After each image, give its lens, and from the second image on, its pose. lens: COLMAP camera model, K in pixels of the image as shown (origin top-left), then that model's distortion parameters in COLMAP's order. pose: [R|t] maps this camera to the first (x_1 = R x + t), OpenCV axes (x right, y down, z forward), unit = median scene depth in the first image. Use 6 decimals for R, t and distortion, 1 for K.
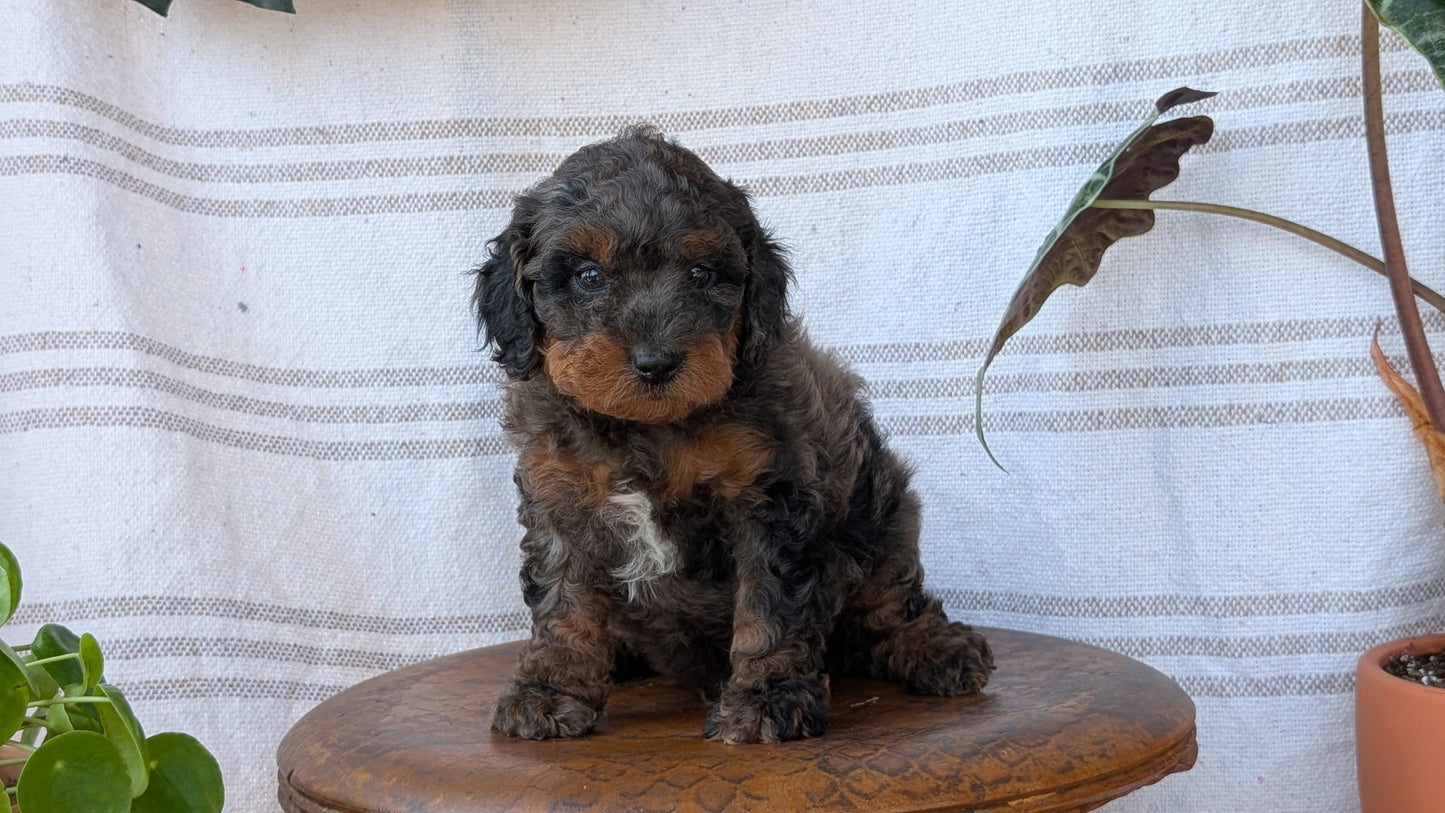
lens RADIAL K [[1678.9, 0, 741.4], [0, 1678.9, 399.1], [0, 0, 1]] dist [-0.006425, -0.027358]
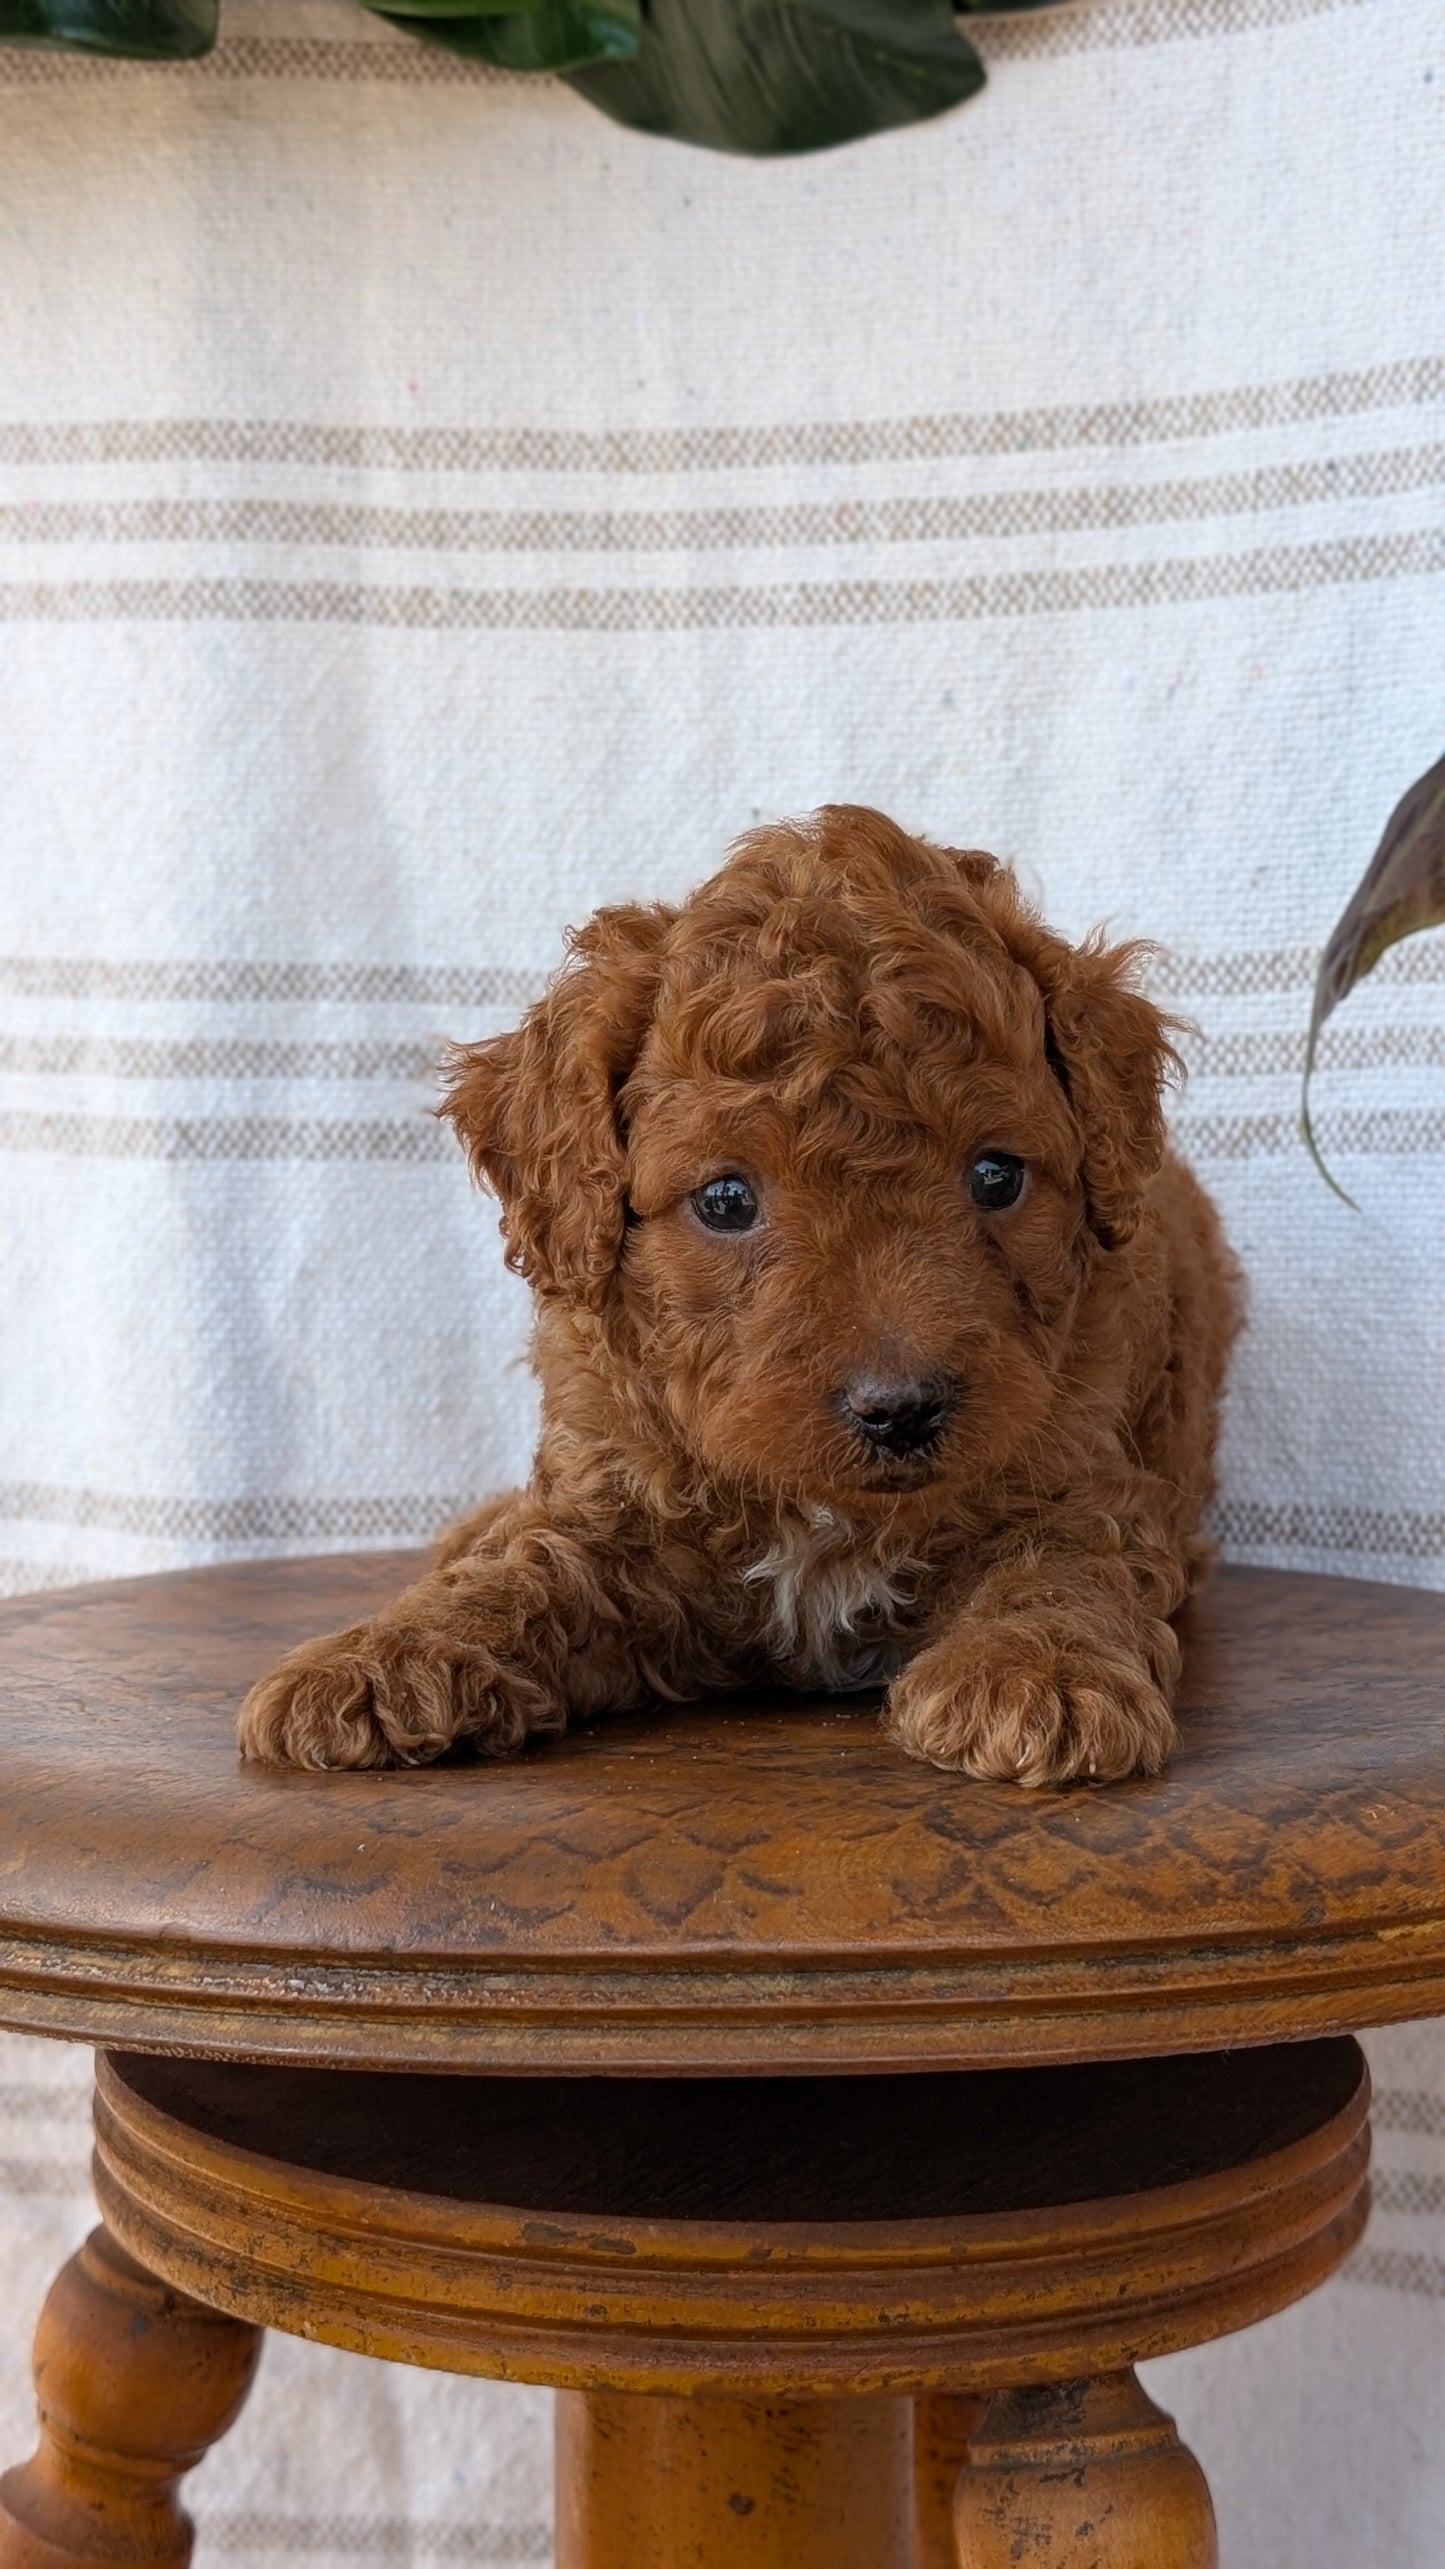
lens RADIAL K [[3160.3, 0, 785.2], [0, 3160.3, 1283.0], [0, 0, 1]] dist [0.013449, -0.215039]
pose [[0.998840, 0.047507, 0.007831, -0.000575], [-0.047620, 0.998754, 0.014946, 0.048851], [-0.007111, -0.015301, 0.999858, 0.143845]]
